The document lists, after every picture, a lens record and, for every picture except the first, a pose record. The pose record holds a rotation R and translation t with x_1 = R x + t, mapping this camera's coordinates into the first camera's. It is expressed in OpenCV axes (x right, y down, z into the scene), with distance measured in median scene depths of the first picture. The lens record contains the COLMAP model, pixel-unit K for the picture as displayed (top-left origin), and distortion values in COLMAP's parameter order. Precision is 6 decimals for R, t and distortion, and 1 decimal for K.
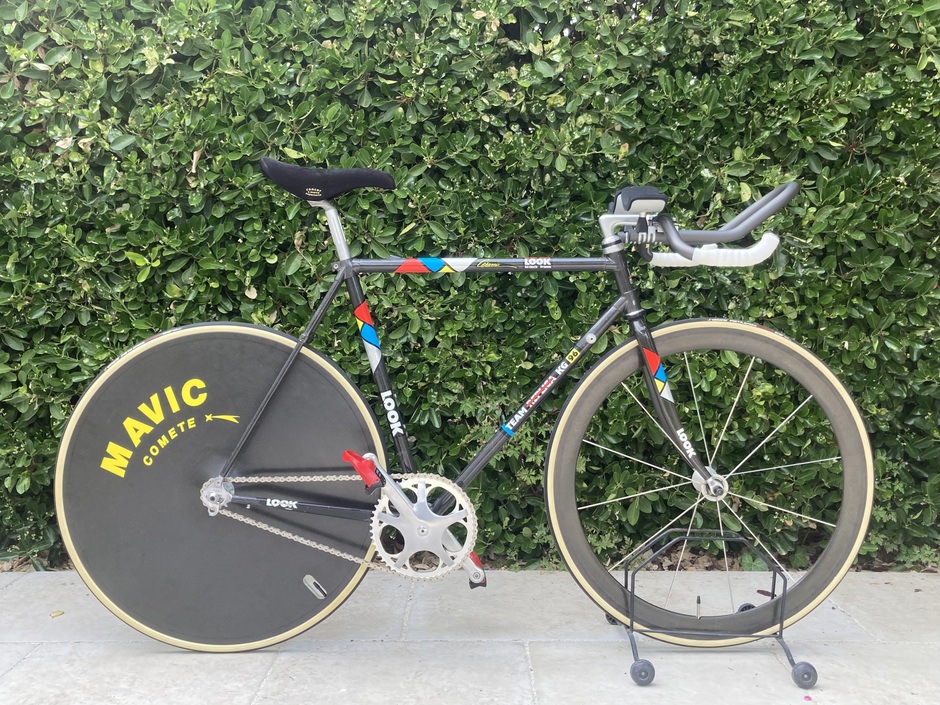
lens RADIAL K [[771.0, 0, 470.7], [0, 771.0, 290.0], [0, 0, 1]] dist [-0.000008, -0.004746]
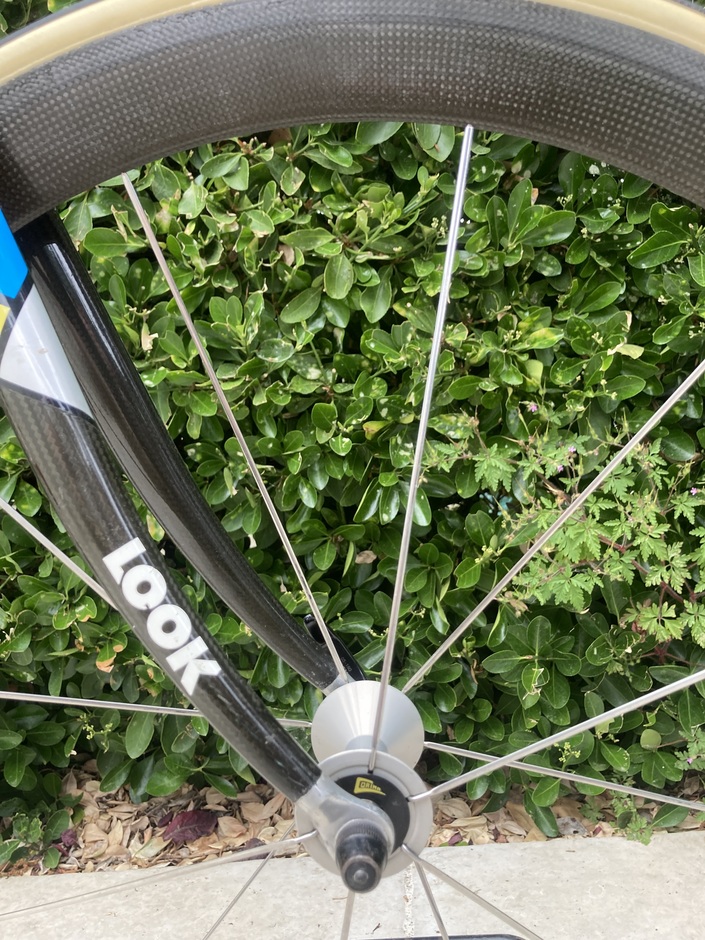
lens RADIAL K [[771.0, 0, 352.5], [0, 771.0, 470.0], [0, 0, 1]] dist [-0.000008, -0.004746]
pose [[0.990117, -0.106549, -0.091186, -0.040733], [0.115273, 0.988640, 0.096449, 0.107667], [0.079874, -0.106007, 0.991152, 0.607683]]
